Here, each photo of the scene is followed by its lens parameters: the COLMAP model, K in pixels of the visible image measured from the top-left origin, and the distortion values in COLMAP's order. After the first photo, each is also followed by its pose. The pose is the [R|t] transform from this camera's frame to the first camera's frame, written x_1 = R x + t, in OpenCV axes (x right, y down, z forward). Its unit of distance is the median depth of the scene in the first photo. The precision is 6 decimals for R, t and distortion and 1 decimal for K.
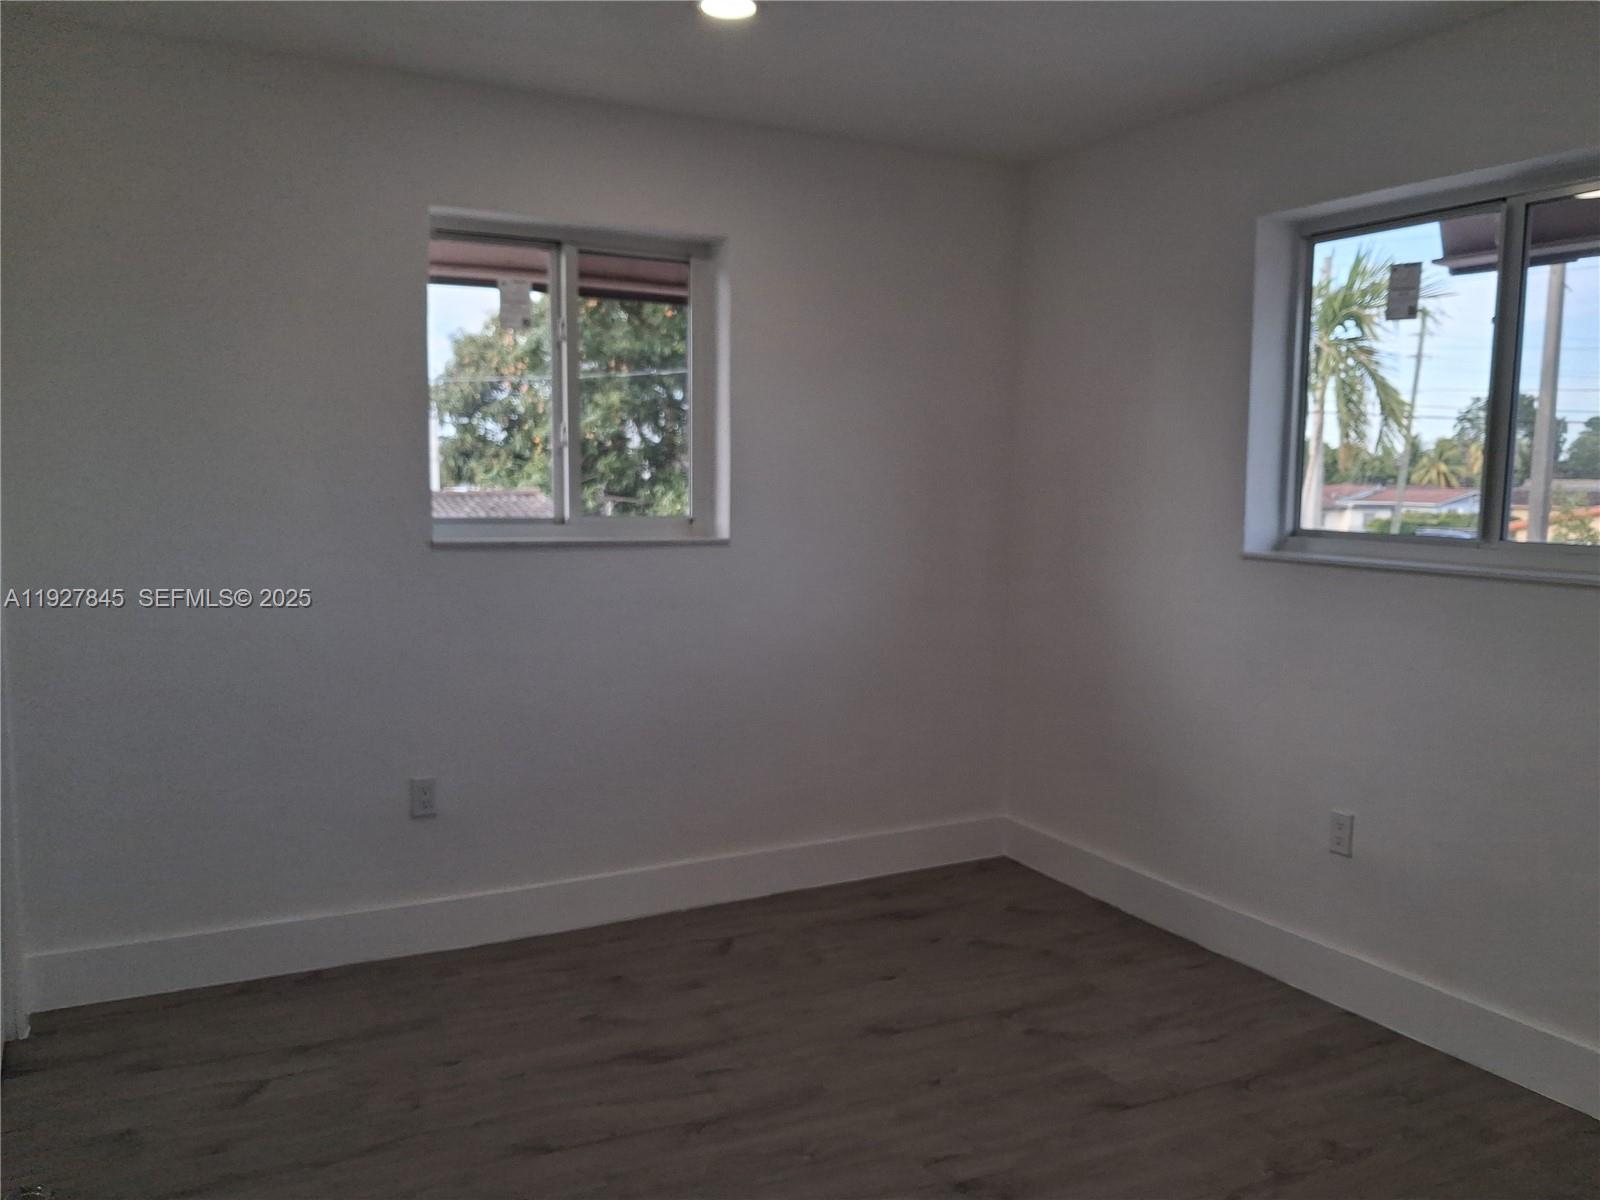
lens RADIAL K [[1336.6, 0, 800.0], [0, 1336.6, 600.0], [0, 0, 1]] dist [0.009726, 0.009607]
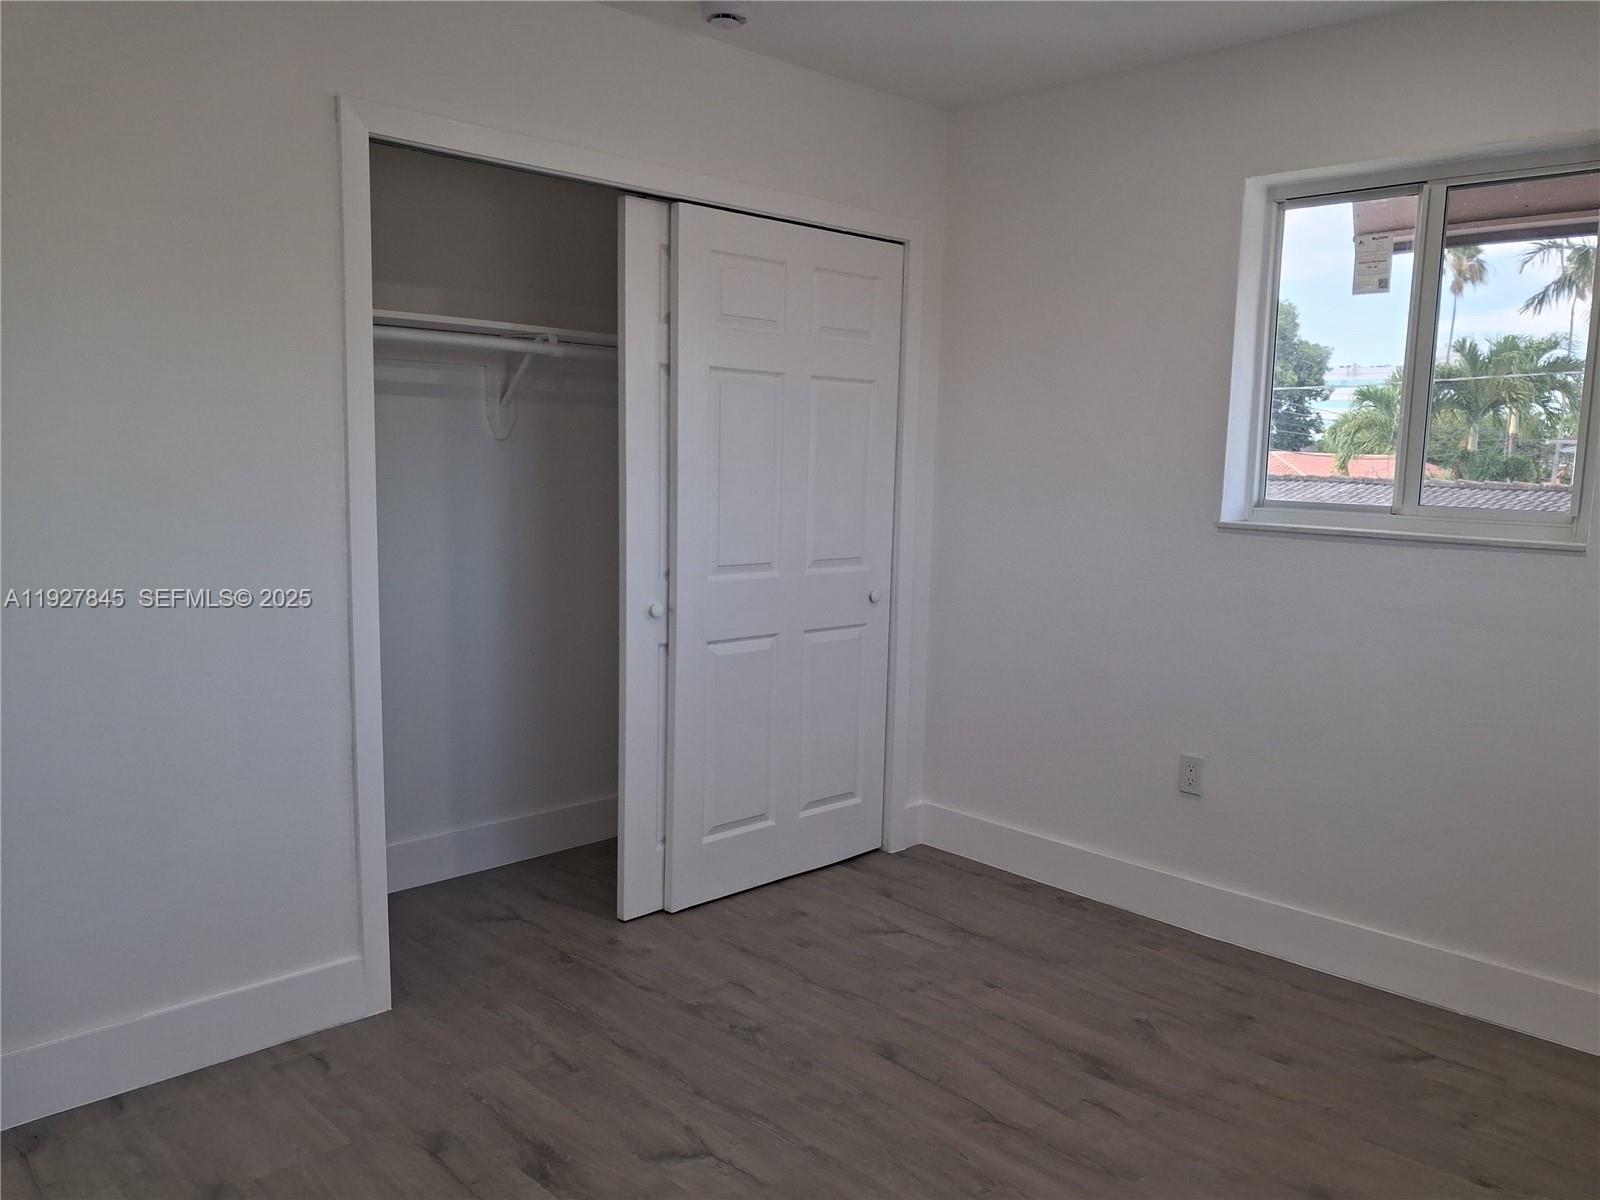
lens RADIAL K [[1265.2, 0, 798.3], [0, 1265.2, 621.0], [0, 0, 1]] dist [0.006465, -0.006393]
pose [[0.305186, 0.131710, -0.943141, 0.593876], [-0.128794, 0.986998, 0.096159, -0.022758], [0.943543, 0.092124, 0.318181, 0.477122]]
